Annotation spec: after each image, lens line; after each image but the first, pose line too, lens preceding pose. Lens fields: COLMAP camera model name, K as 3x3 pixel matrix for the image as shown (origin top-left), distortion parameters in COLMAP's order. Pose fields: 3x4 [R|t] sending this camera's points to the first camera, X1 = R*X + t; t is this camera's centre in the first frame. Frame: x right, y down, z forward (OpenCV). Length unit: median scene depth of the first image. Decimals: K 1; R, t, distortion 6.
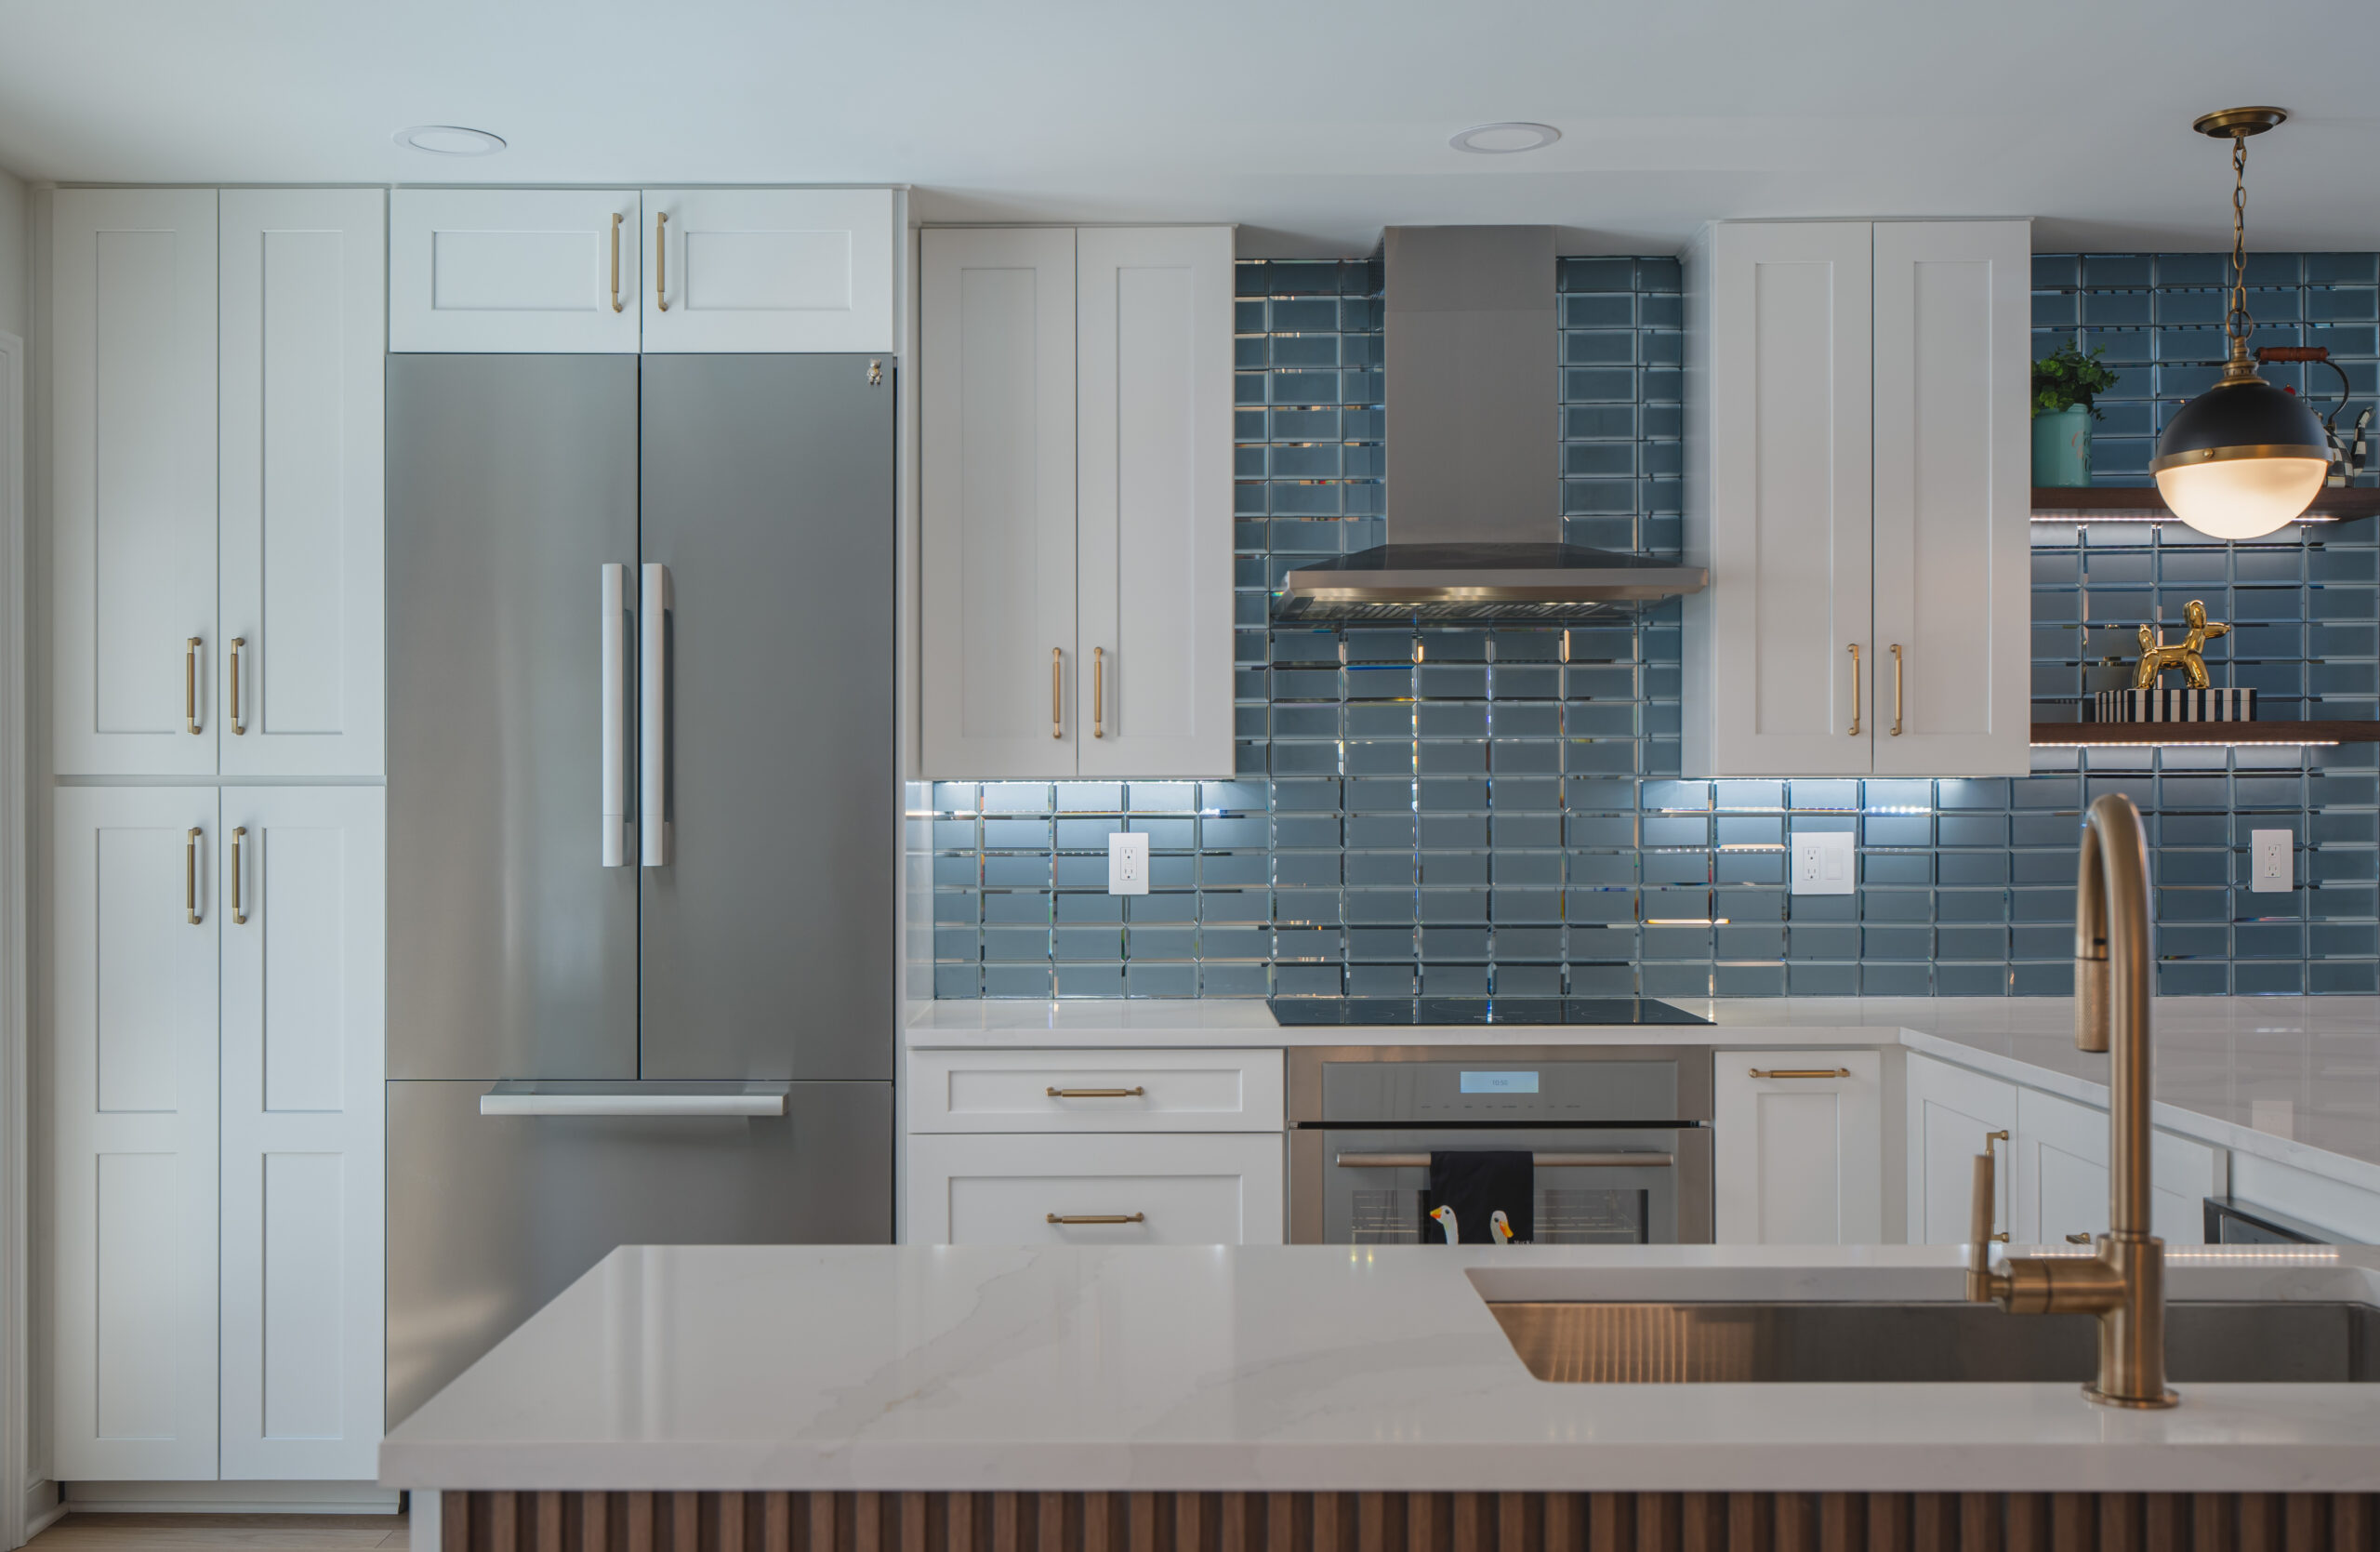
lens RADIAL K [[2358.0, 0, 1171.9], [0, 2358.0, 780.4], [0, 0, 1]] dist [0.007458, 0.000000]
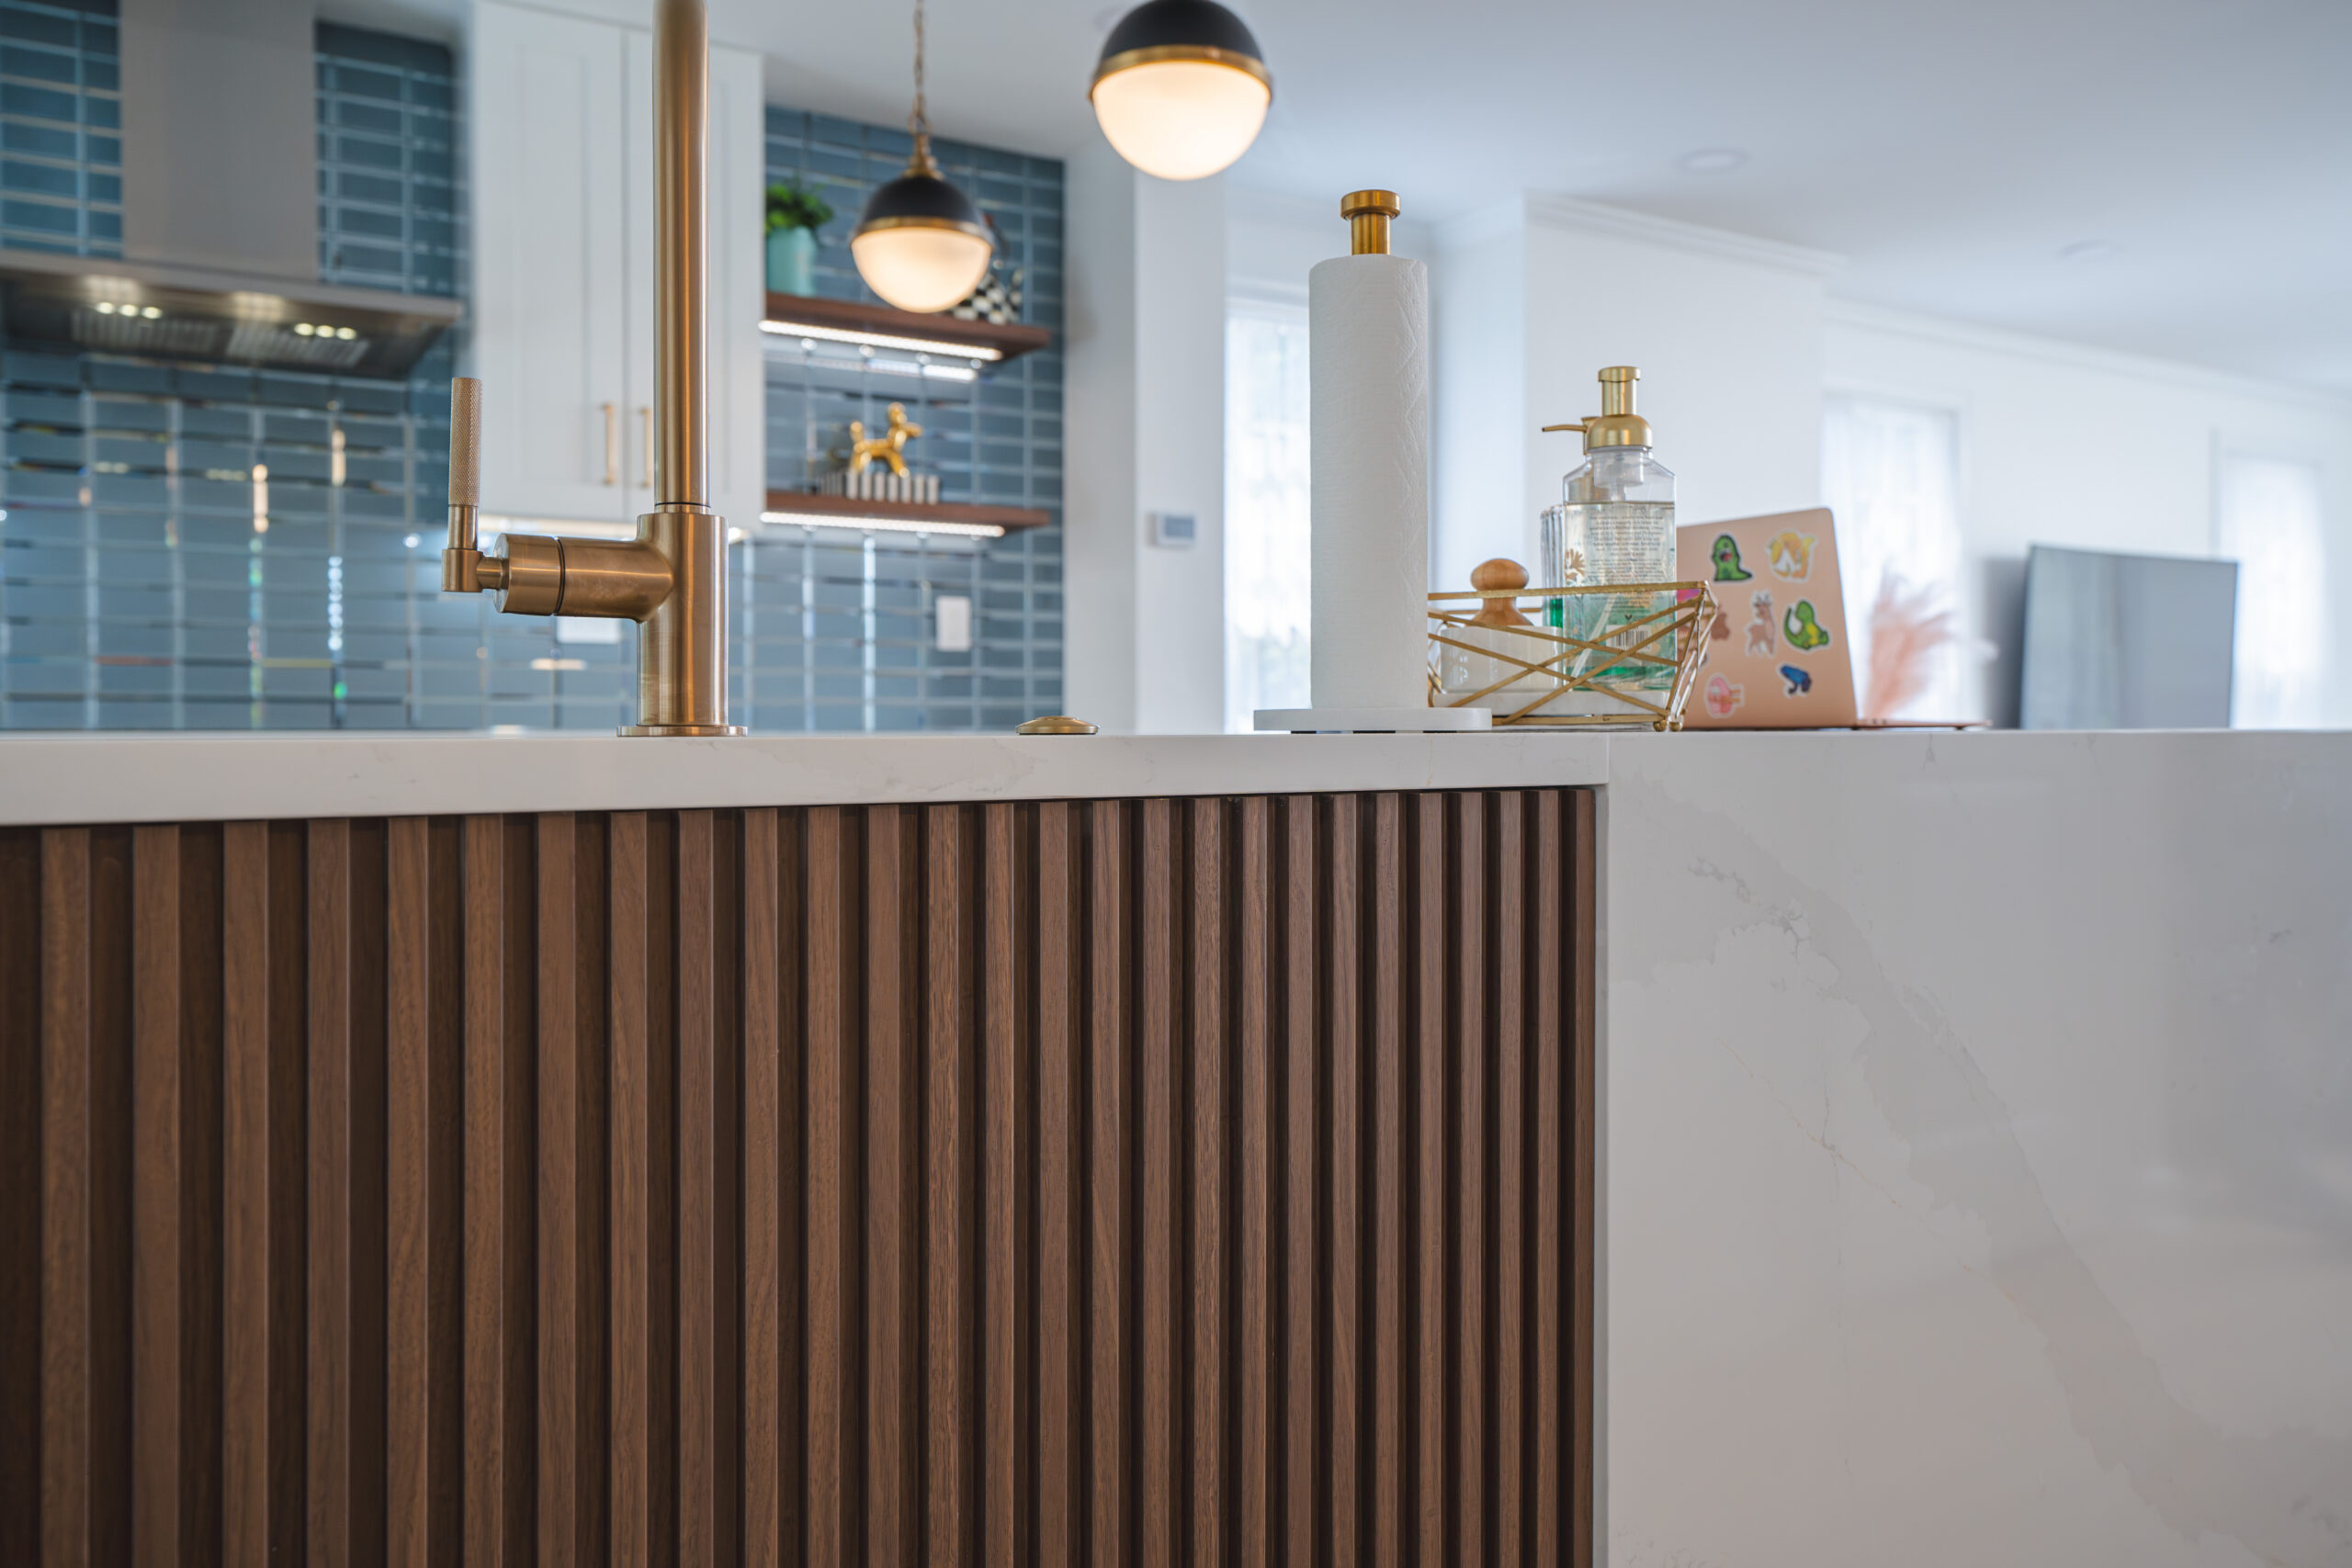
lens RADIAL K [[1718.7, 0, 1142.6], [0, 1718.7, 785.5], [0, 0, 1]] dist [0.020799, 0.000906]
pose [[0.860534, -0.017582, 0.509090, 0.093198], [-0.006179, 0.998970, 0.044944, 0.090458], [-0.509356, -0.041822, 0.859539, 0.171910]]
